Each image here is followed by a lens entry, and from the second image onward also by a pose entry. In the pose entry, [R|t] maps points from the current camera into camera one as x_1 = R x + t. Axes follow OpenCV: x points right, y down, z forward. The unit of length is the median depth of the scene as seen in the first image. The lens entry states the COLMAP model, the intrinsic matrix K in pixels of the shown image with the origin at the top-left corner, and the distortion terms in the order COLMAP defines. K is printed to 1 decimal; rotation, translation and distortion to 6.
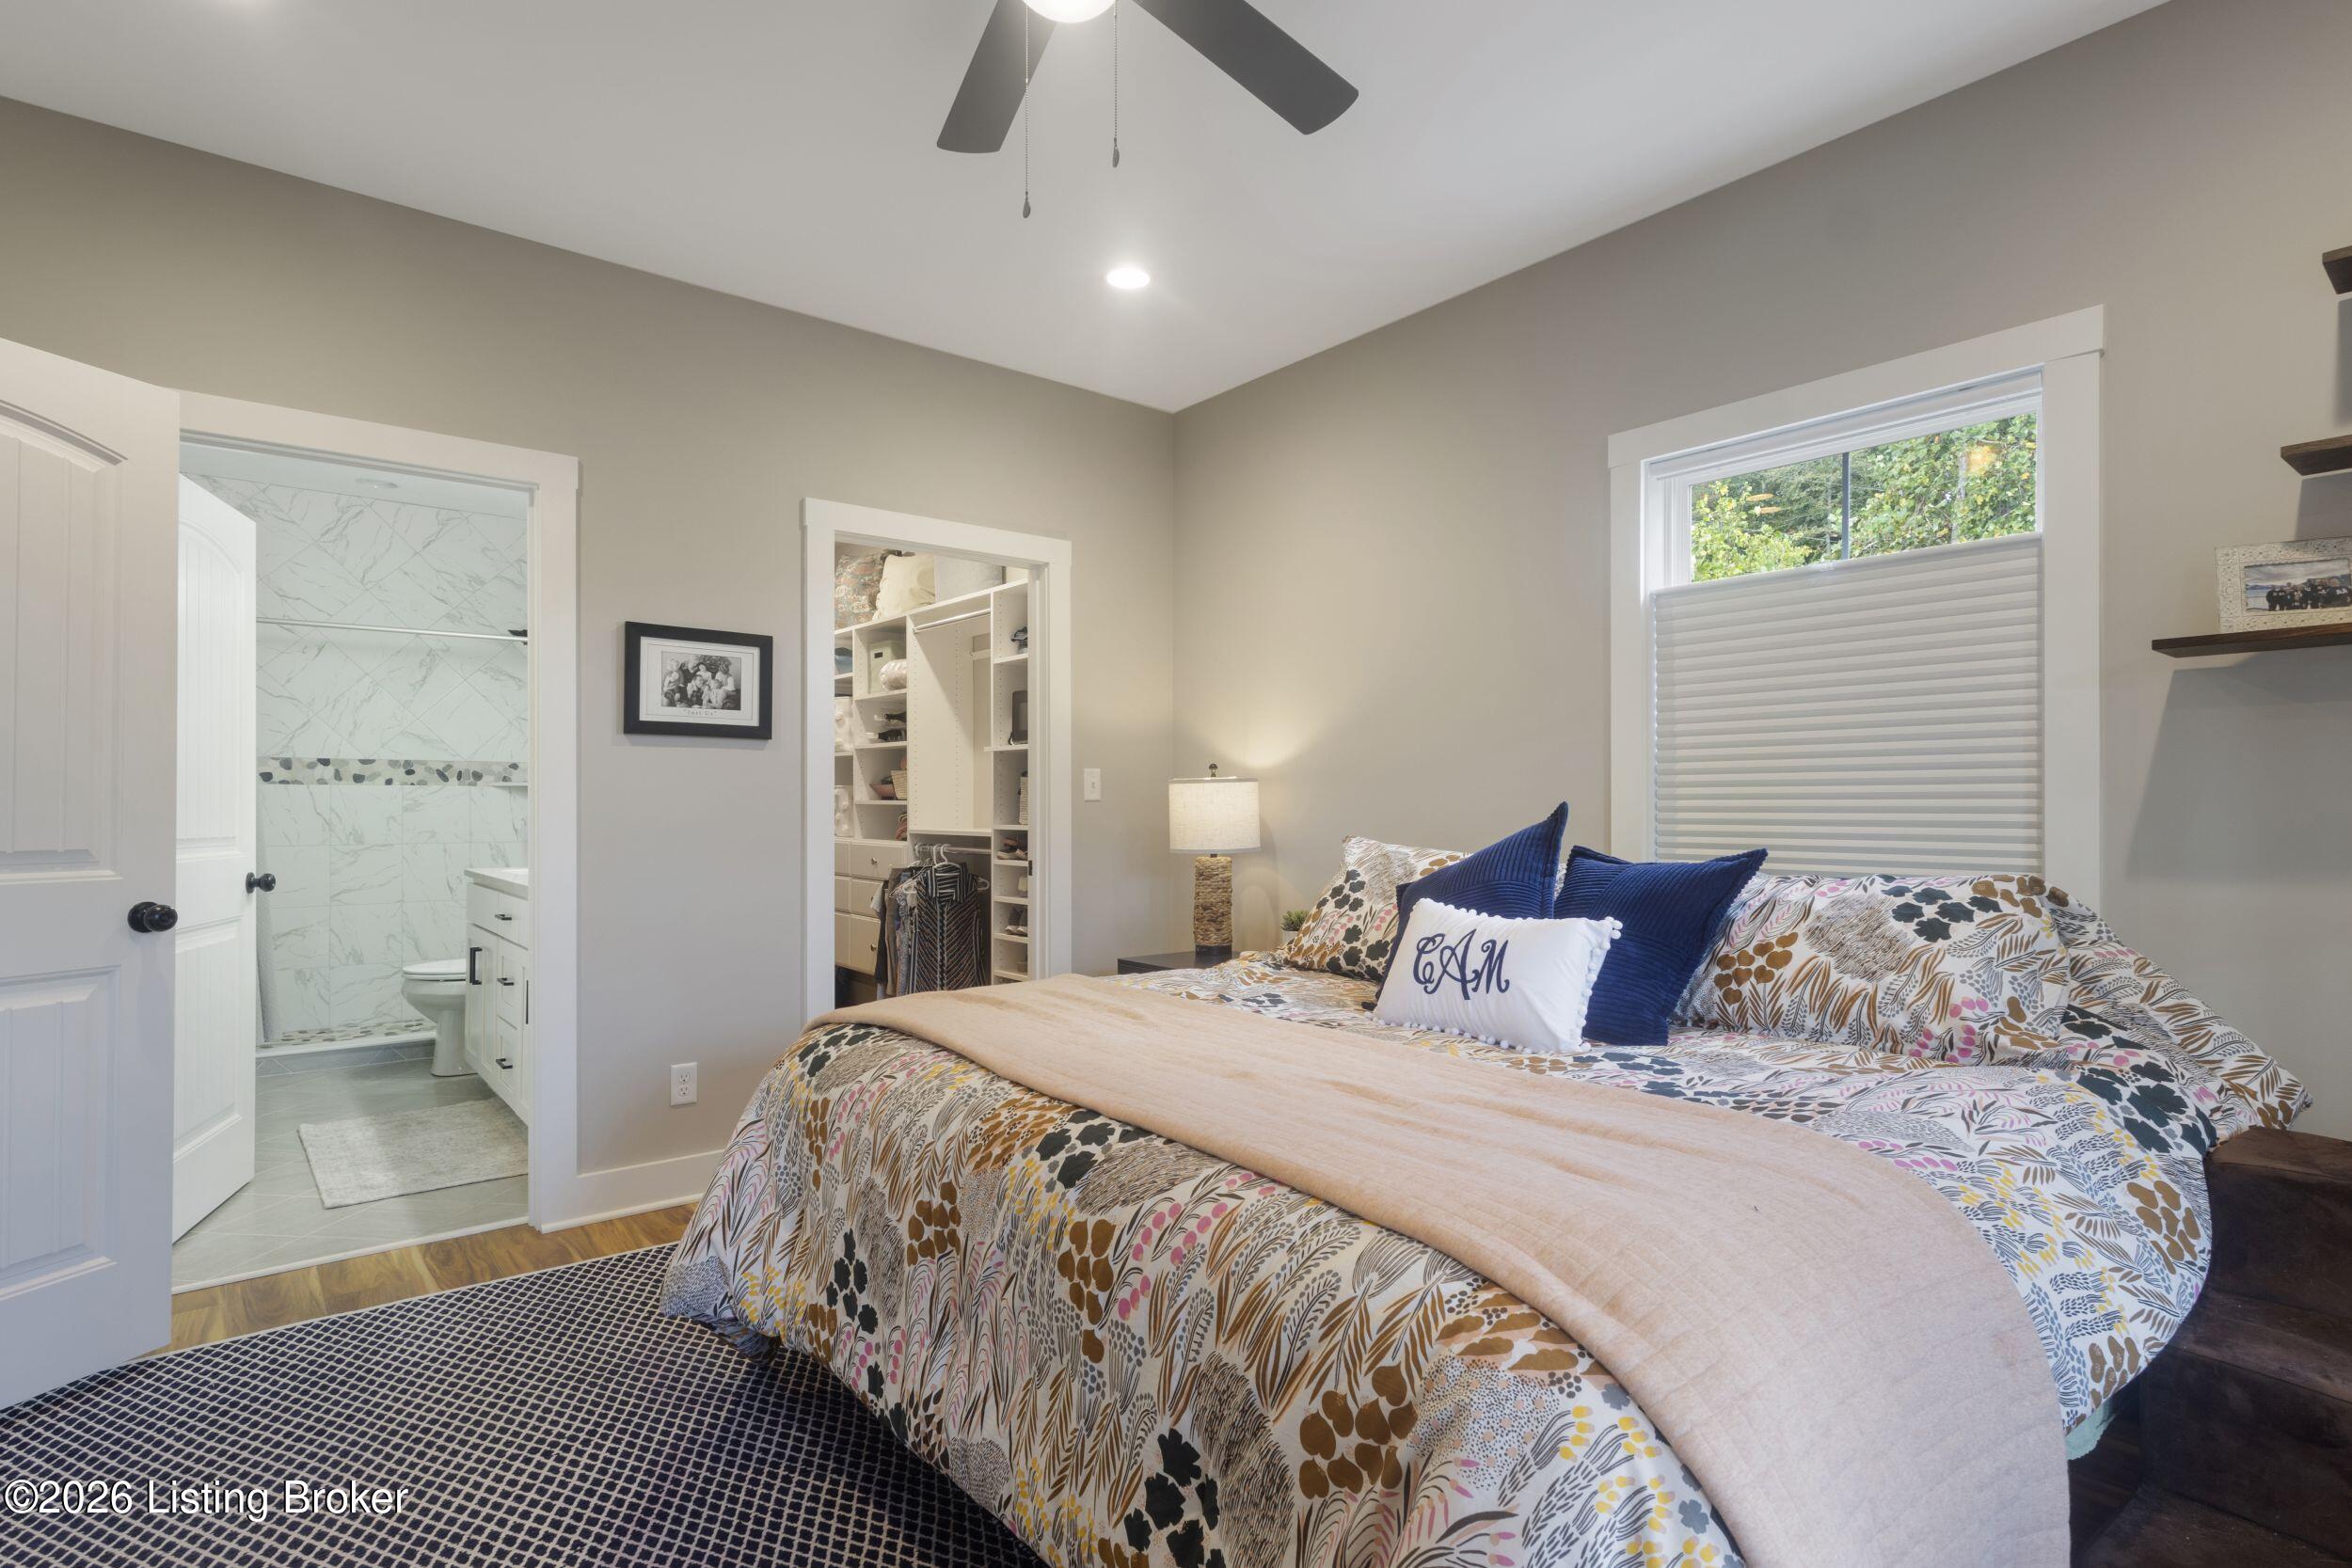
lens RADIAL K [[1169.7, 0, 1180.5], [0, 1169.7, 789.3], [0, 0, 1]] dist [0.005781, 0.000415]
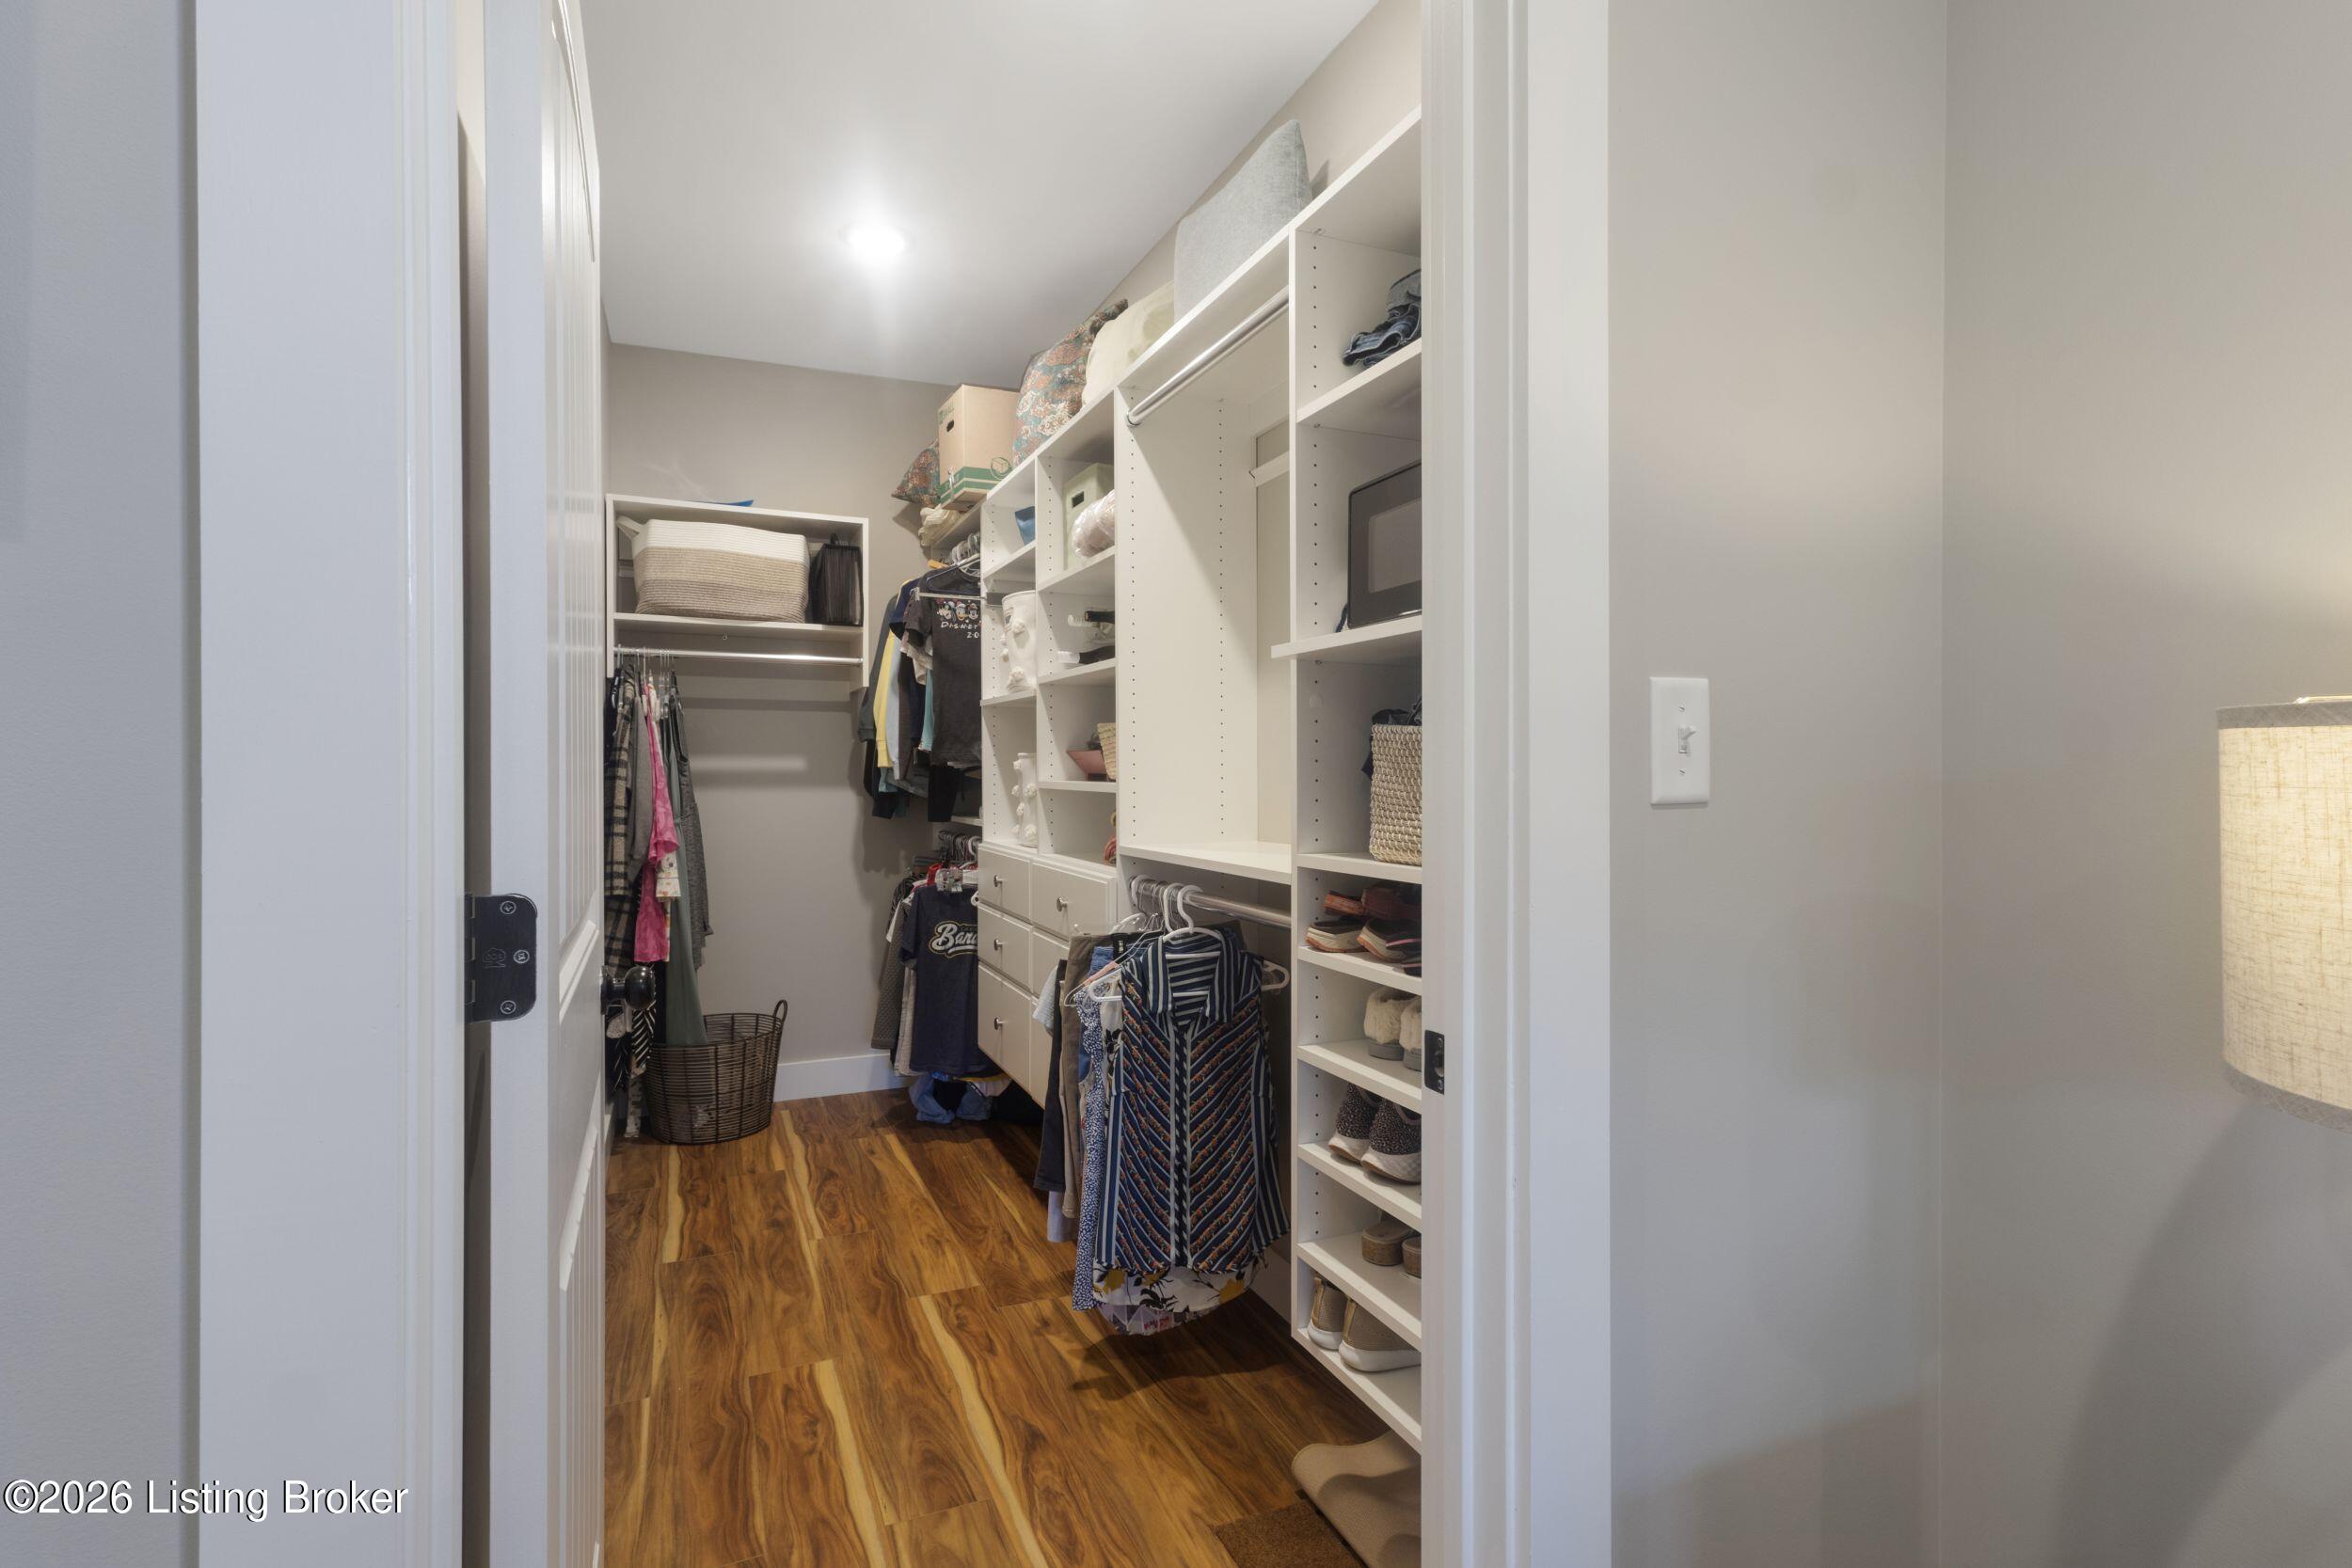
lens RADIAL K [[1130.5, 0, 1183.6], [0, 1130.5, 775.2], [0, 0, 1]] dist [-0.004385, -0.000068]
pose [[0.965733, 0.001209, -0.259534, -0.093705], [0.002151, 0.999918, 0.012663, 0.000395], [0.259527, -0.012788, 0.965651, 0.594241]]
